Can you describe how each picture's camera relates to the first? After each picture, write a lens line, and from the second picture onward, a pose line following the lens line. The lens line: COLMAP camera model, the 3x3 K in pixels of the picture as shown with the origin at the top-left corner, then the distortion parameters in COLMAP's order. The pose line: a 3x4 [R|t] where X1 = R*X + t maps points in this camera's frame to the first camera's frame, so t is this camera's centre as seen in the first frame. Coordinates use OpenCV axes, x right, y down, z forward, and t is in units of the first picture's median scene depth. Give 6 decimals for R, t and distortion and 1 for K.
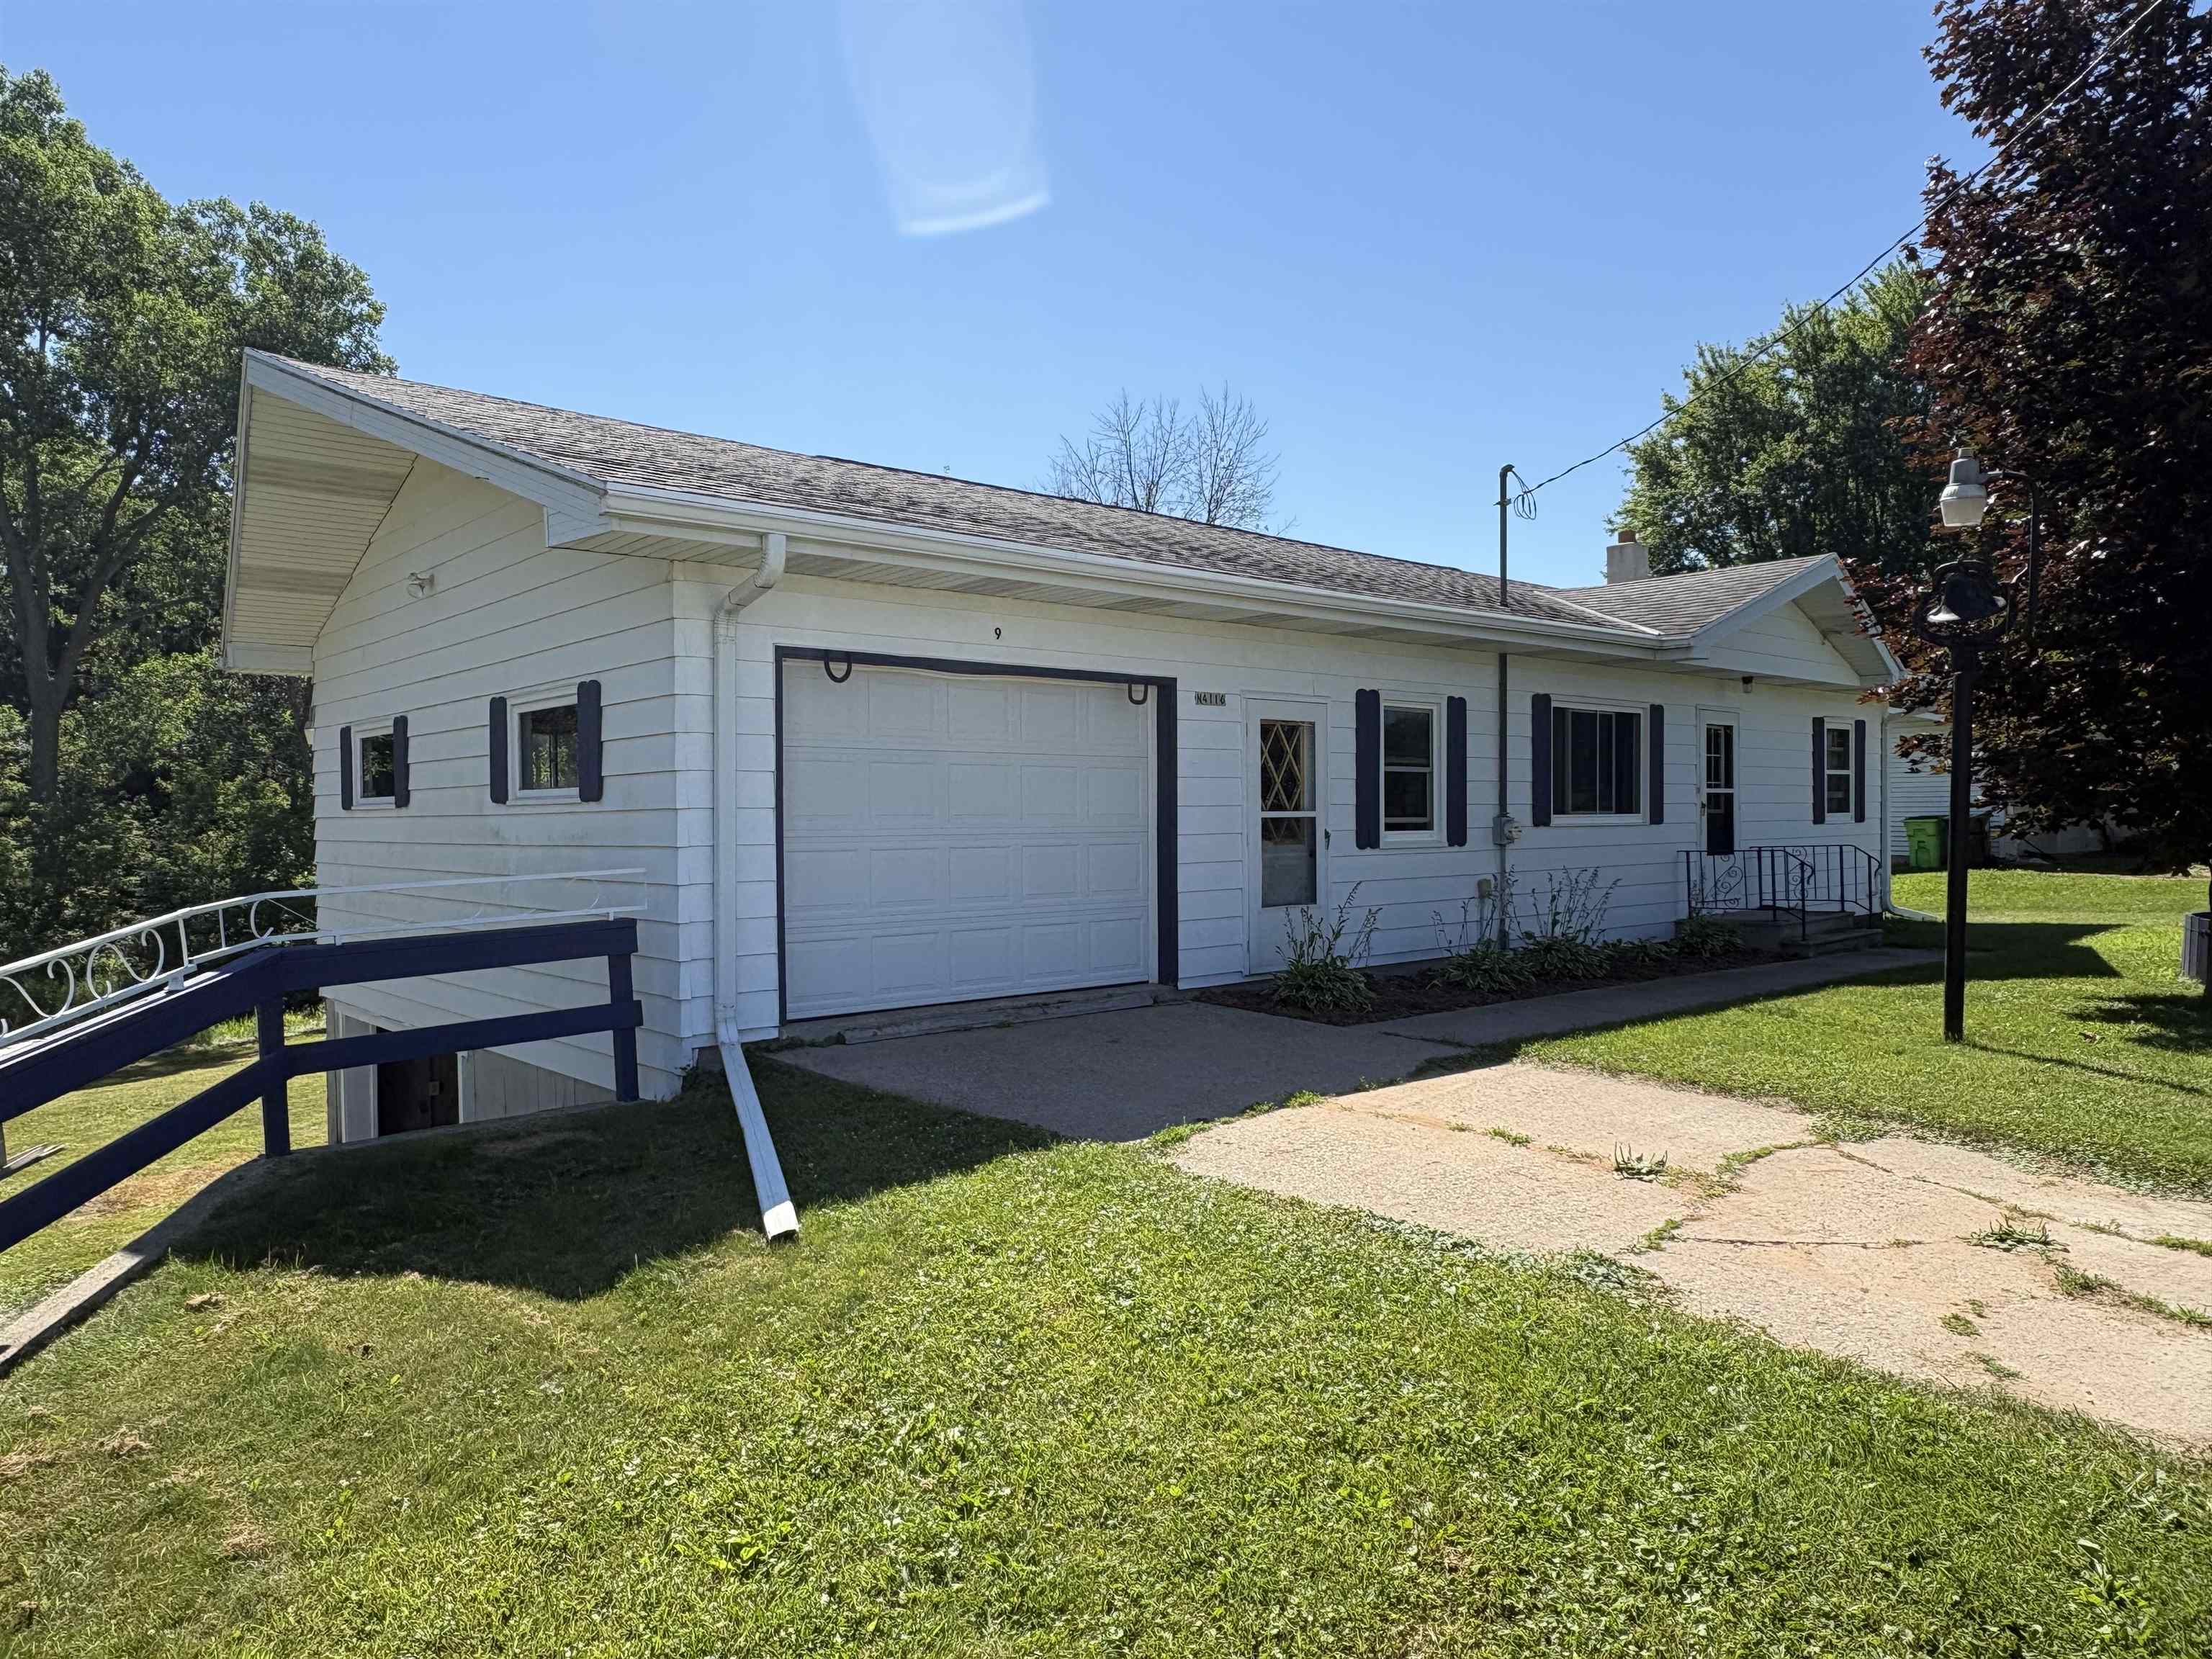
lens RADIAL K [[1449.6, 0, 1101.4], [0, 1449.6, 823.9], [0, 0, 1]] dist [-0.007824, -0.001272]
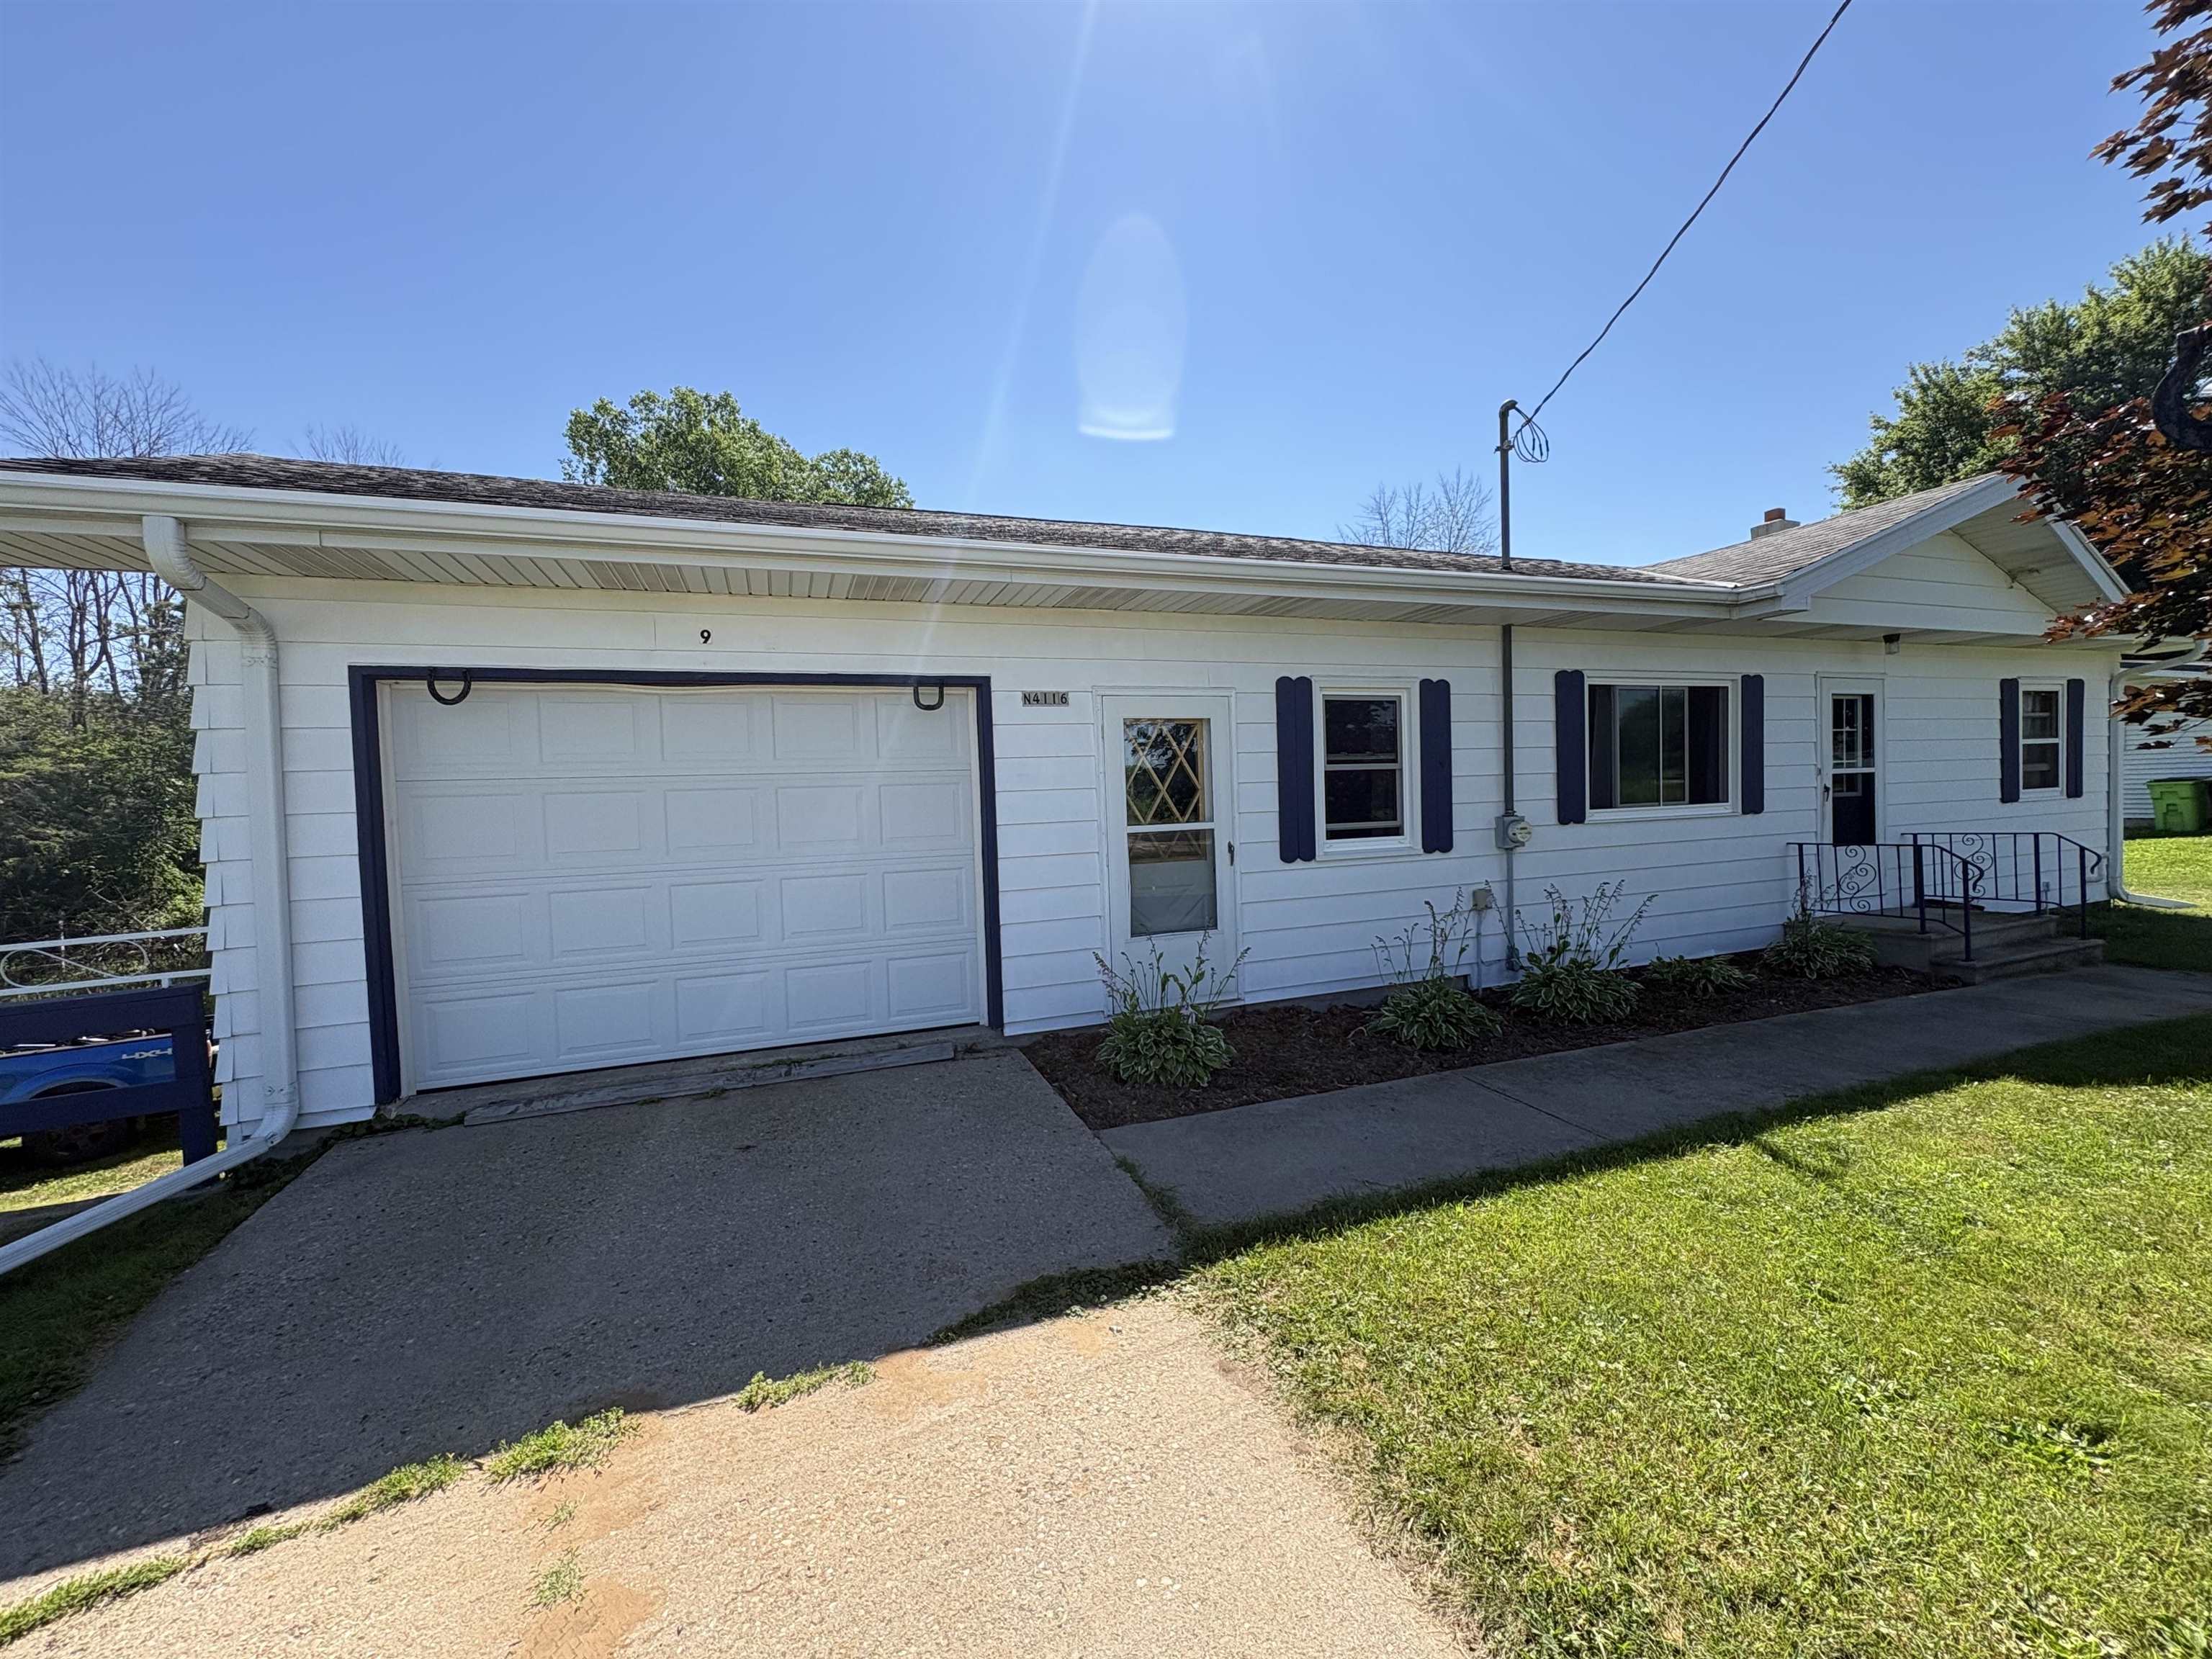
lens RADIAL K [[881.3, 0, 1107.1], [0, 881.3, 827.2], [0, 0, 1]] dist [-0.000406, 0.000532]
pose [[0.934660, -0.012446, -0.355324, 0.234984], [0.025253, 0.999187, 0.031428, -0.020390], [0.354644, -0.038347, 0.934215, 0.415178]]
